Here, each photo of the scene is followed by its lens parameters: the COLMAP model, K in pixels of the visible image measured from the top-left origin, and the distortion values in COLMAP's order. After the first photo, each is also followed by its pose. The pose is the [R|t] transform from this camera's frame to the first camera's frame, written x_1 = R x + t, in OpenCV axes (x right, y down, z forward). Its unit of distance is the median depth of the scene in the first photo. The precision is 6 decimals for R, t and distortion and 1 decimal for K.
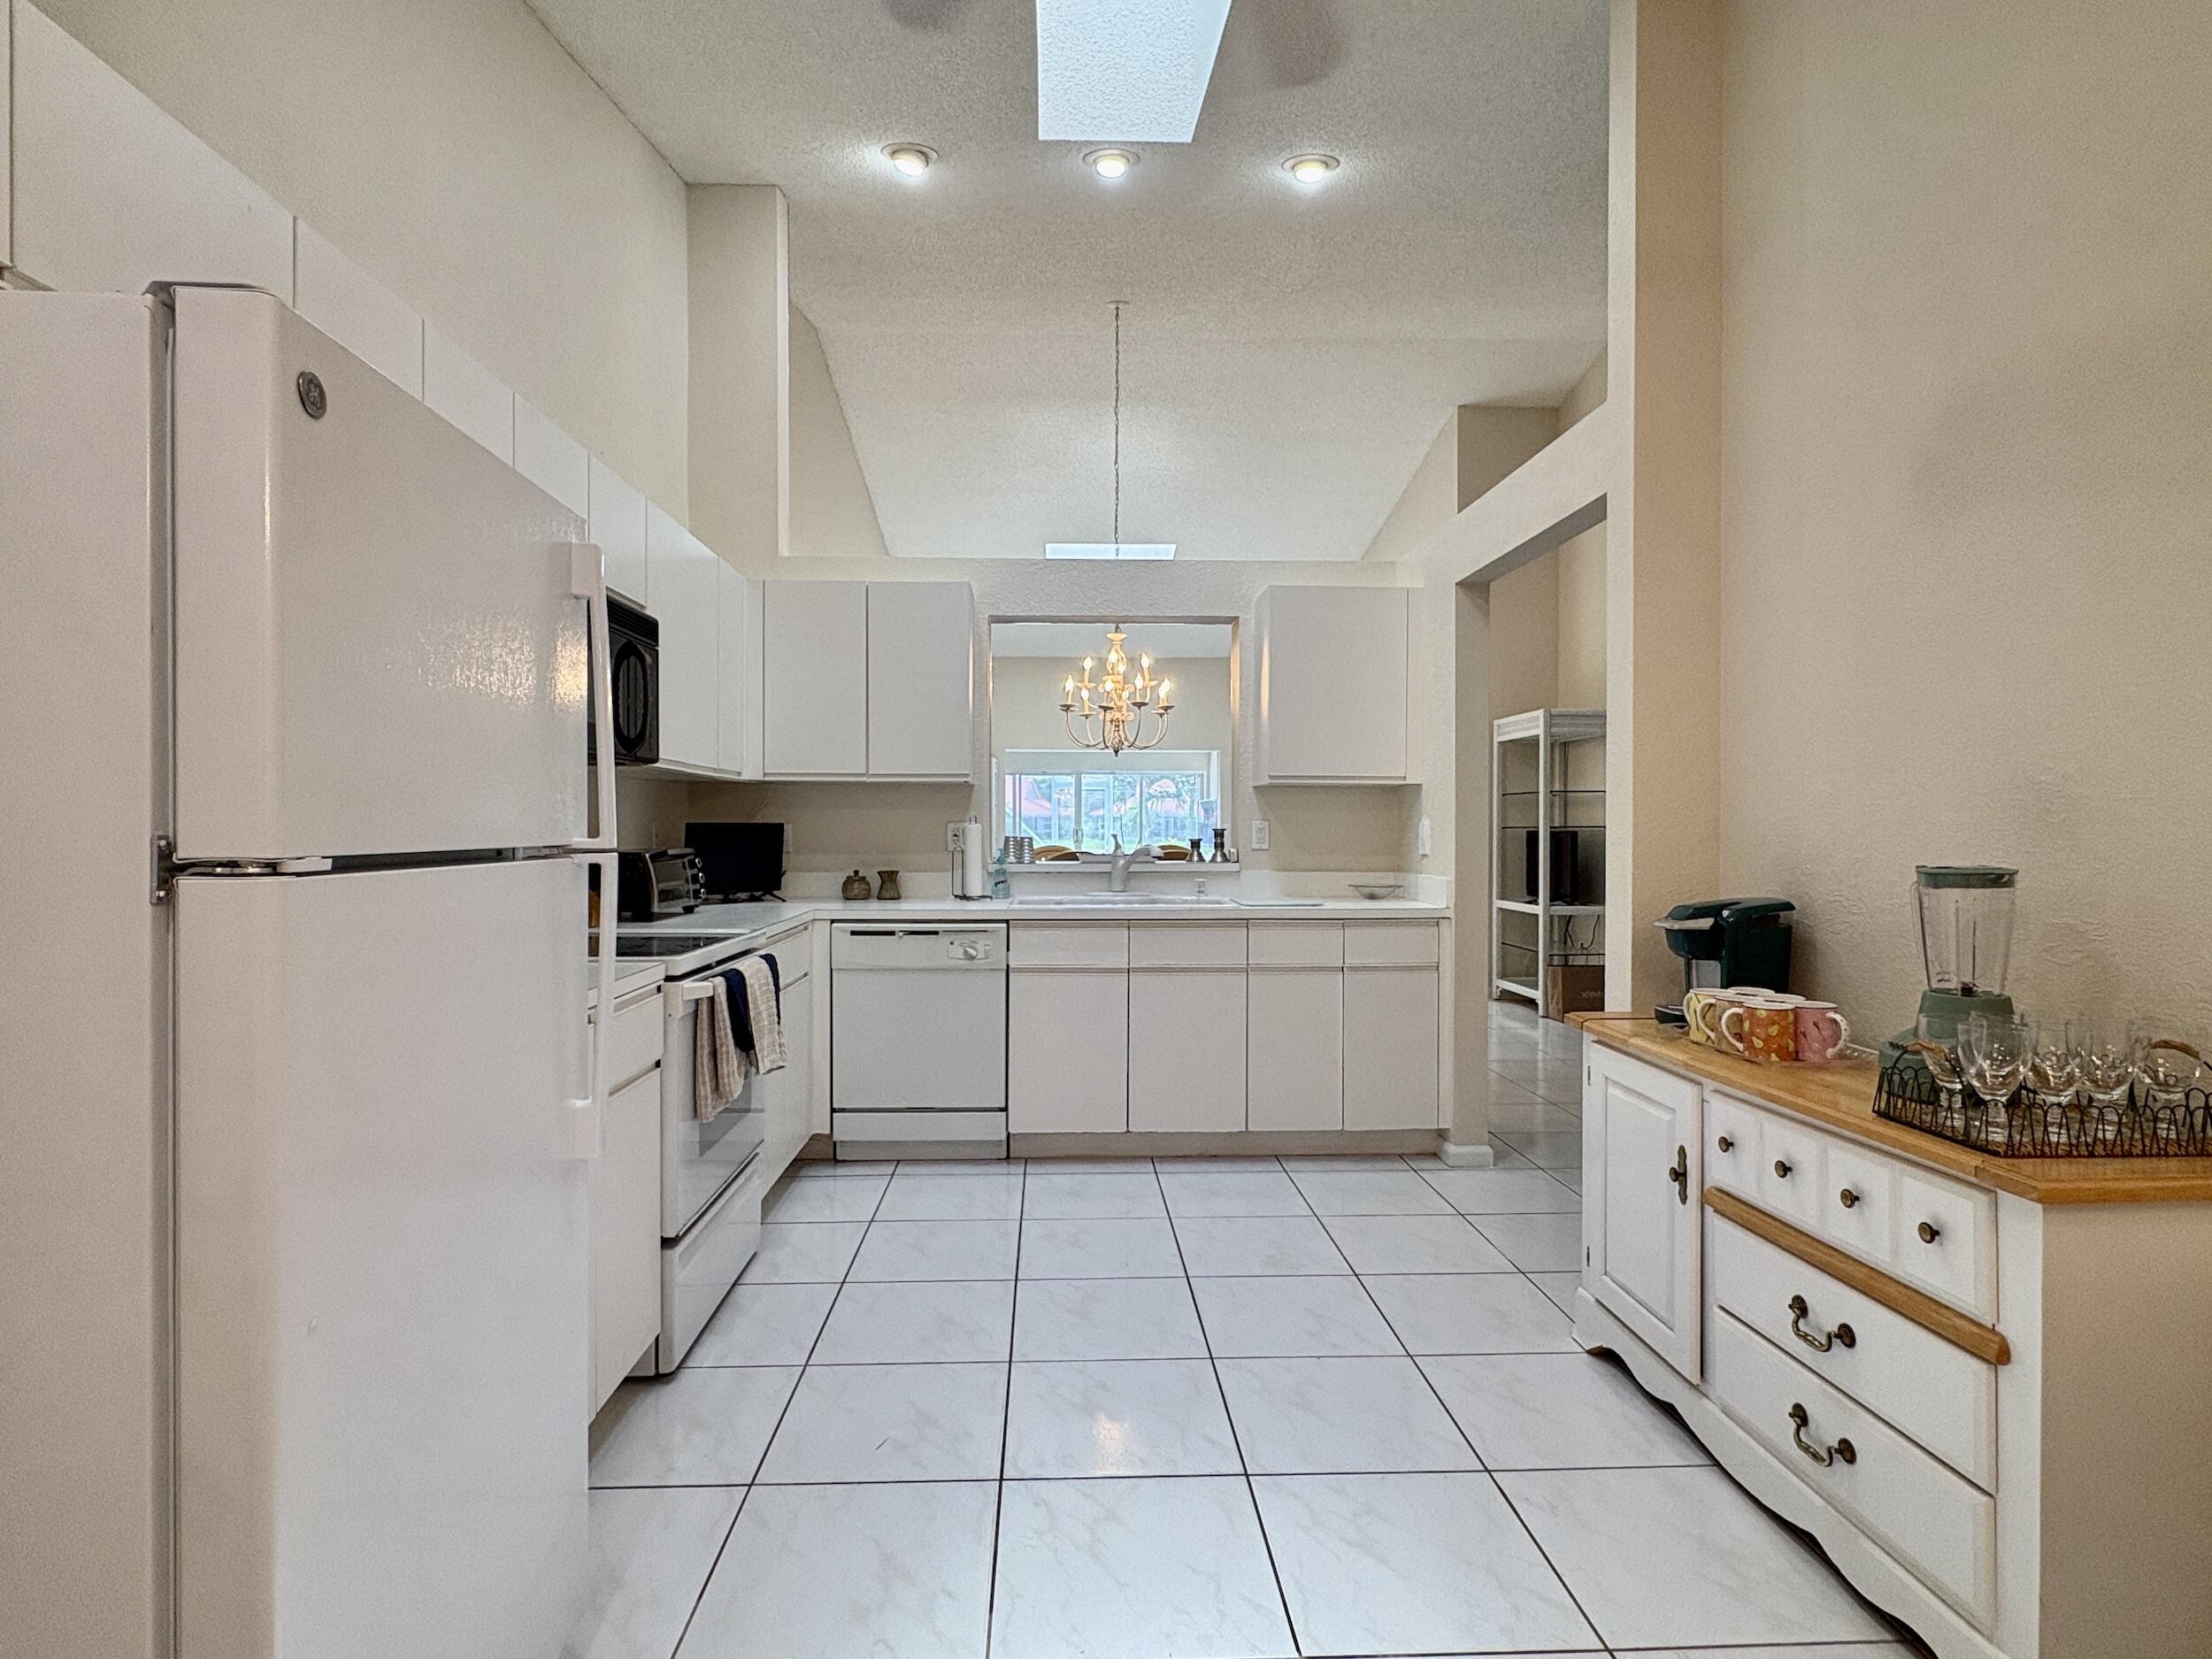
lens RADIAL K [[1119.7, 0, 1099.0], [0, 1119.7, 833.3], [0, 0, 1]] dist [-0.002727, -0.000263]
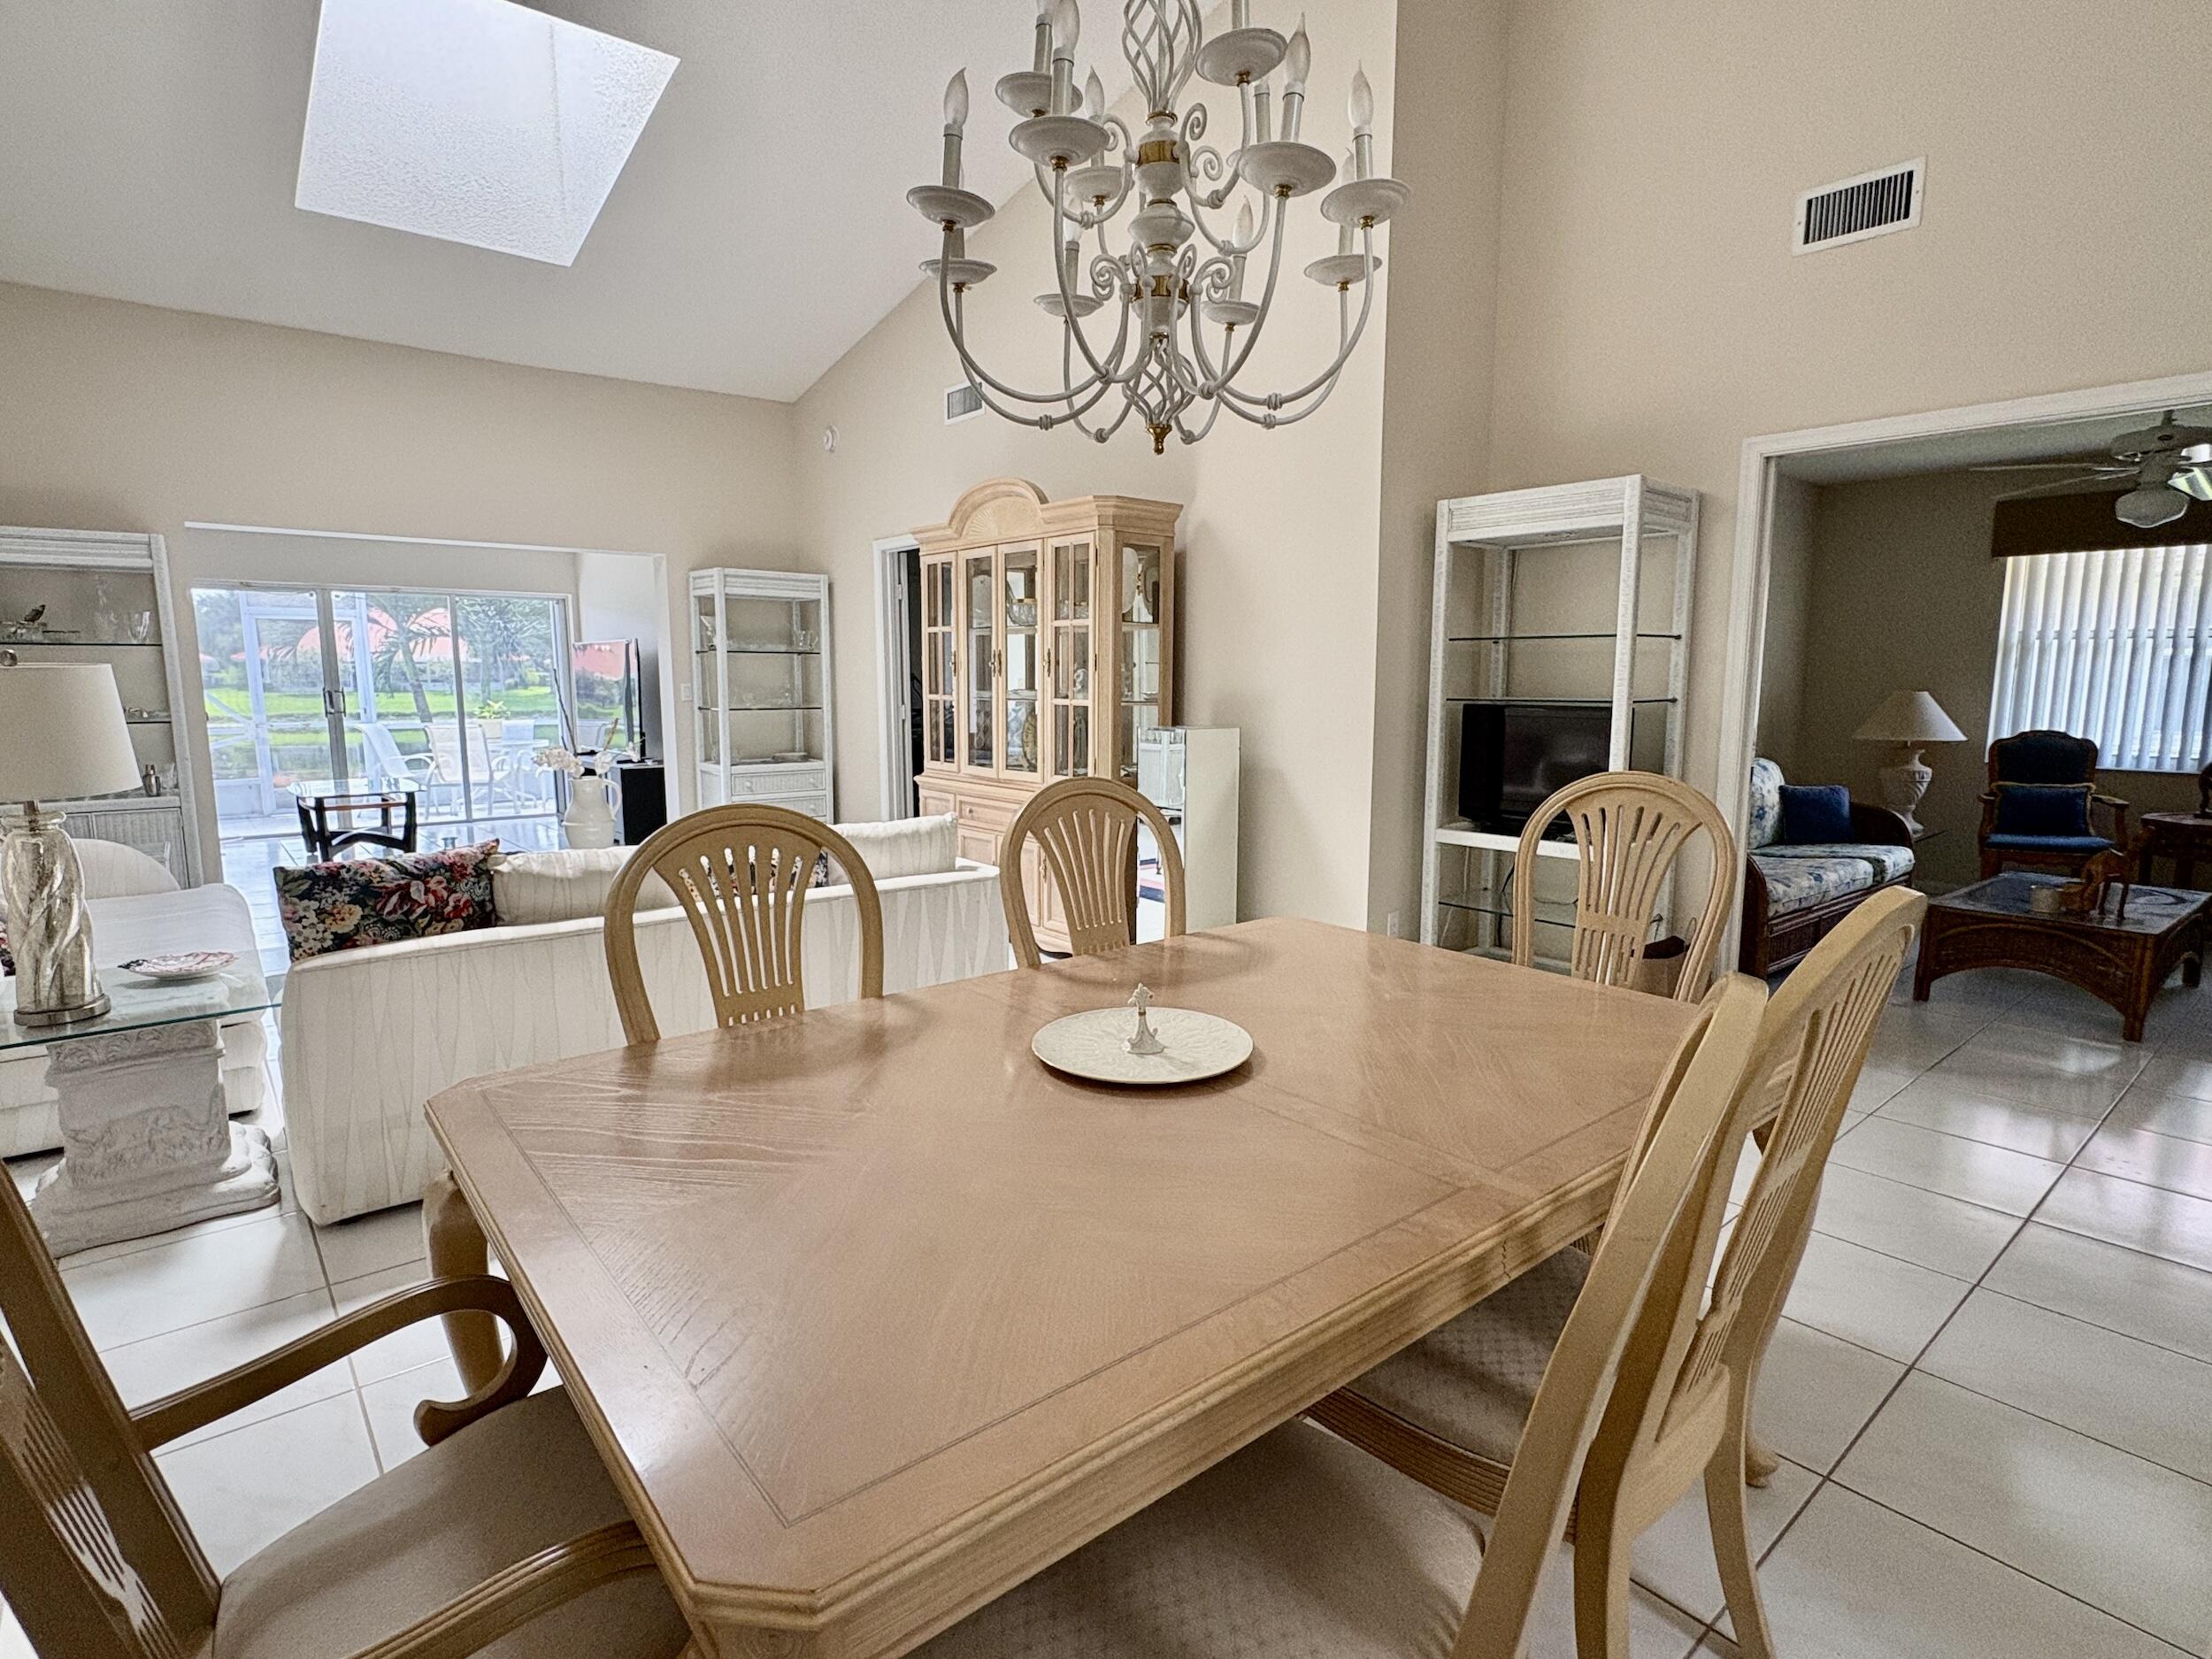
lens RADIAL K [[1117.7, 0, 1097.9], [0, 1117.7, 834.3], [0, 0, 1]] dist [0.001320, 0.000402]
pose [[0.797646, -0.088934, 0.596532, -0.221406], [0.005380, 0.990078, 0.140413, -0.034958], [-0.603101, -0.108791, 0.790211, 1.289893]]
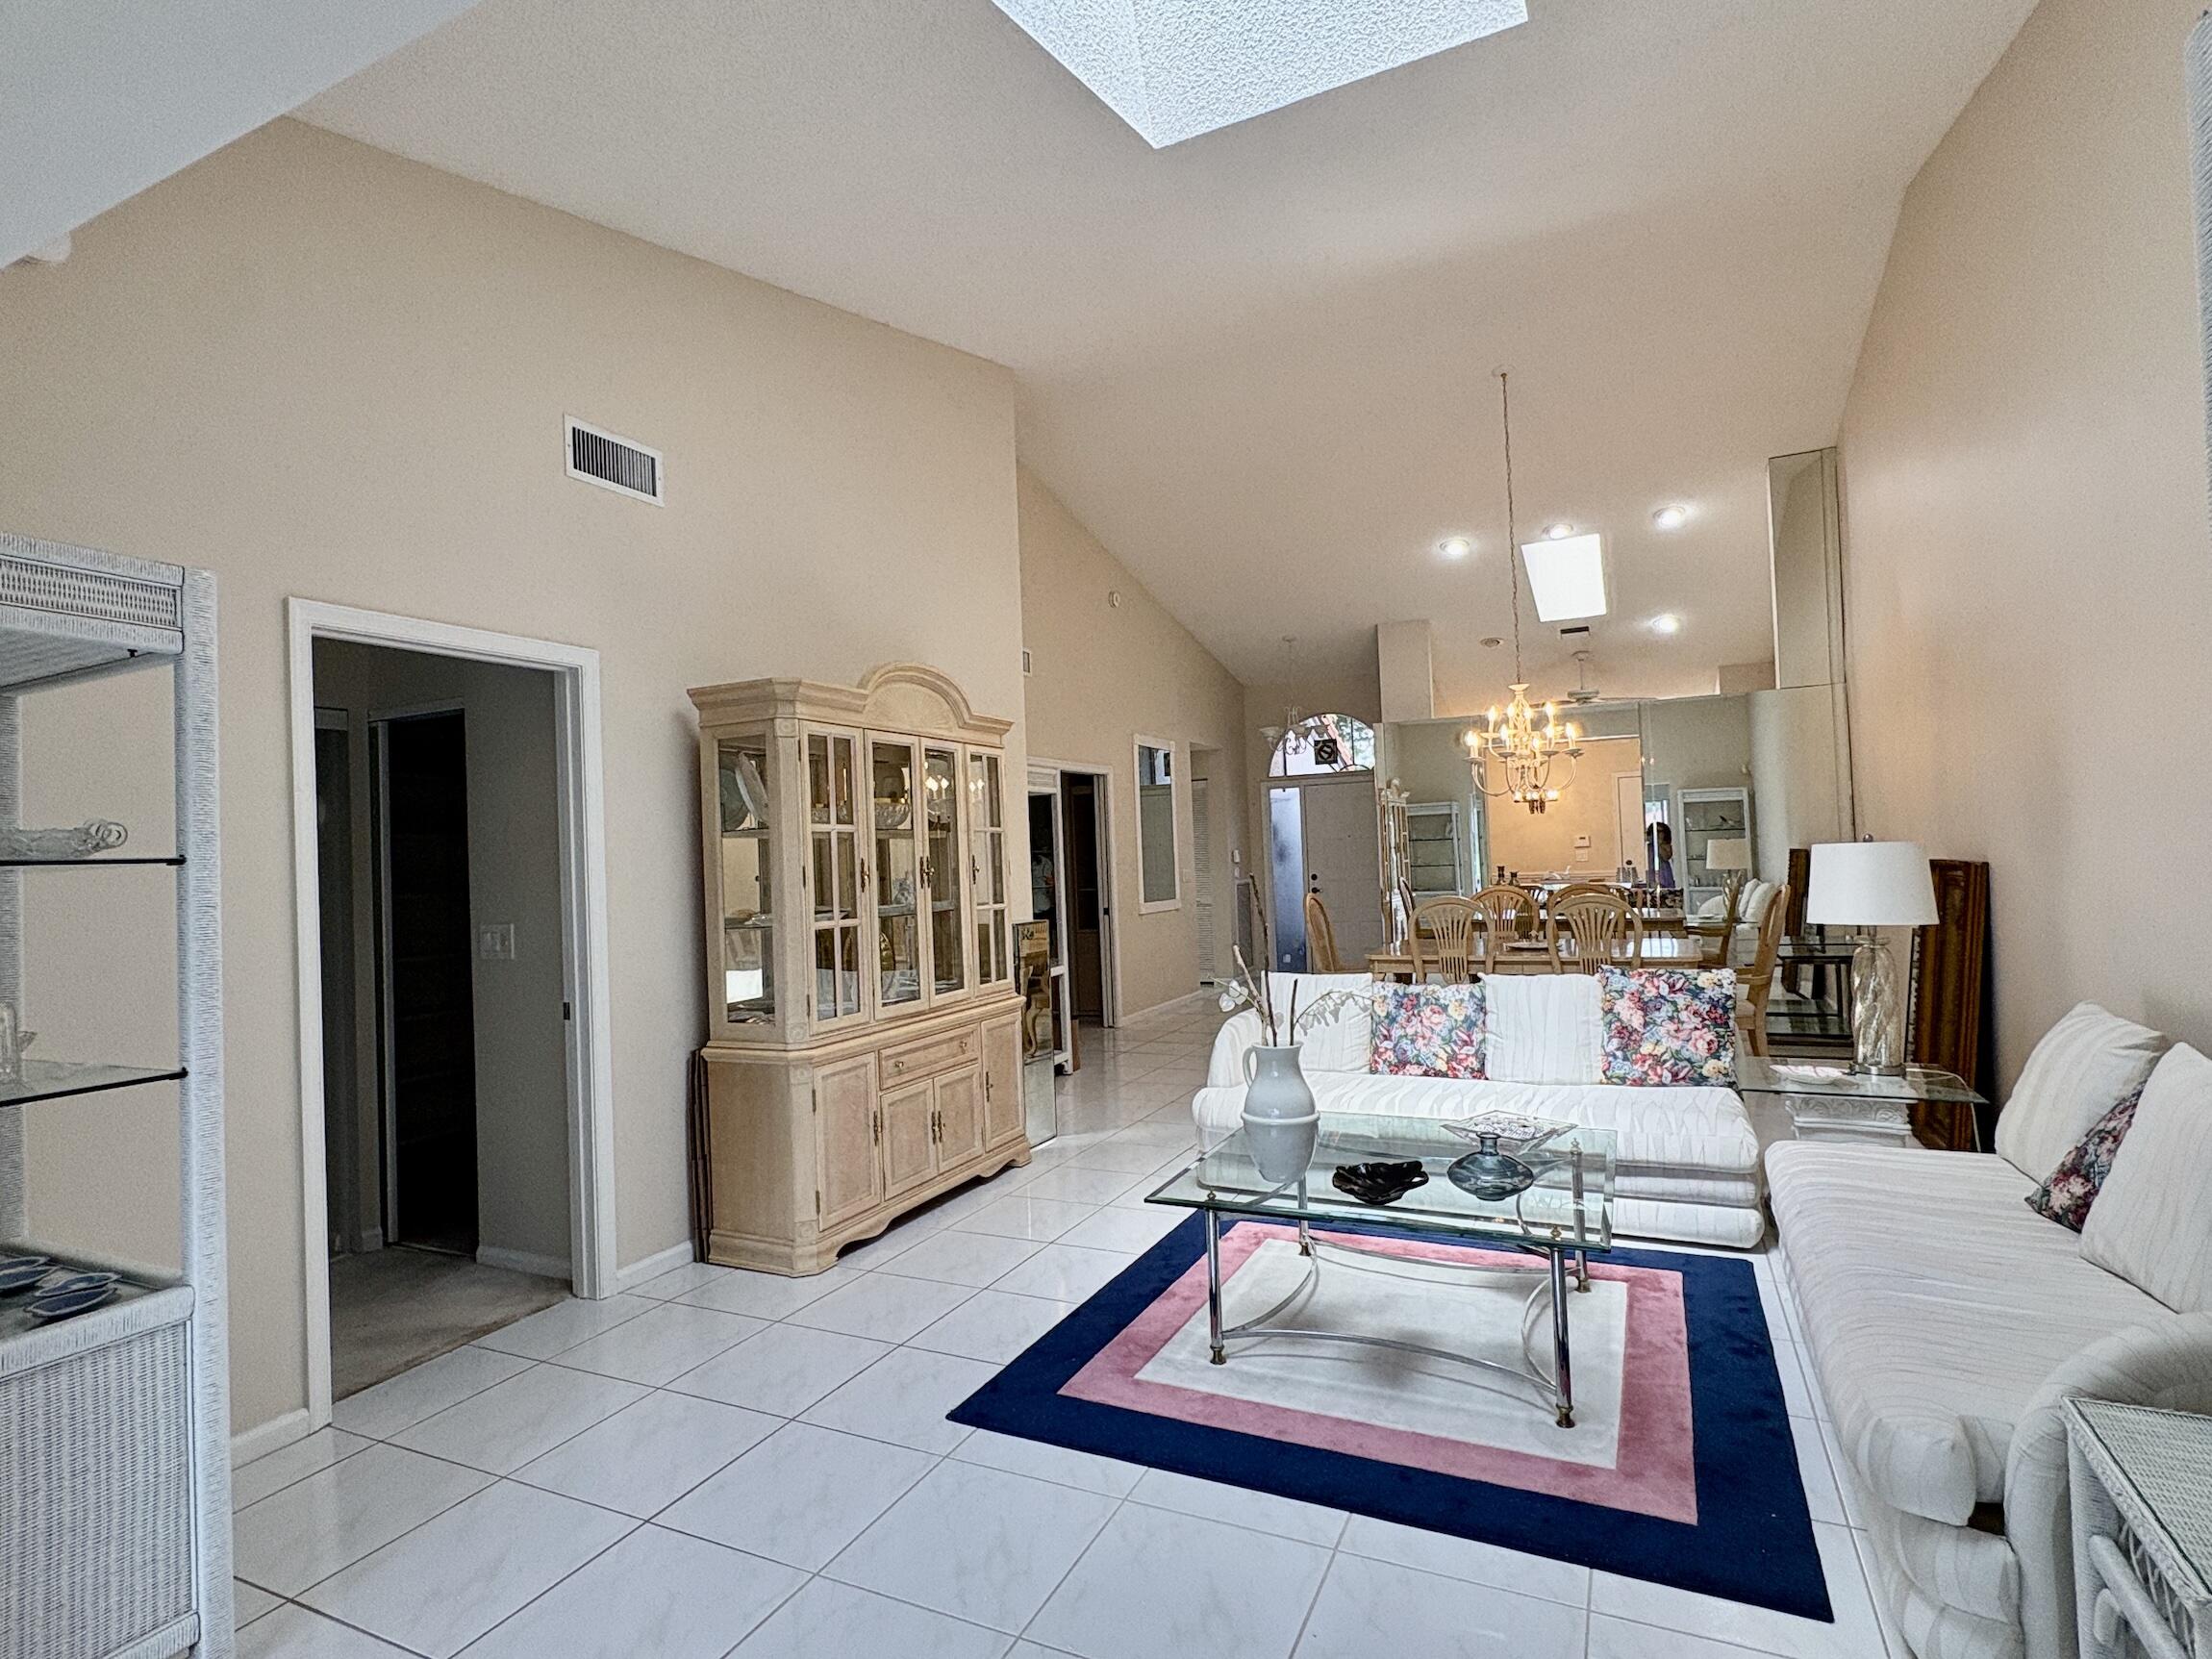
lens RADIAL K [[1117.7, 0, 1097.9], [0, 1117.7, 834.3], [0, 0, 1]] dist [0.001320, 0.000402]
pose [[-0.877706, 0.039386, 0.477579, -0.197411], [0.038261, 0.999195, -0.012086, -0.069110], [-0.477670, 0.007665, -0.878506, 3.390403]]
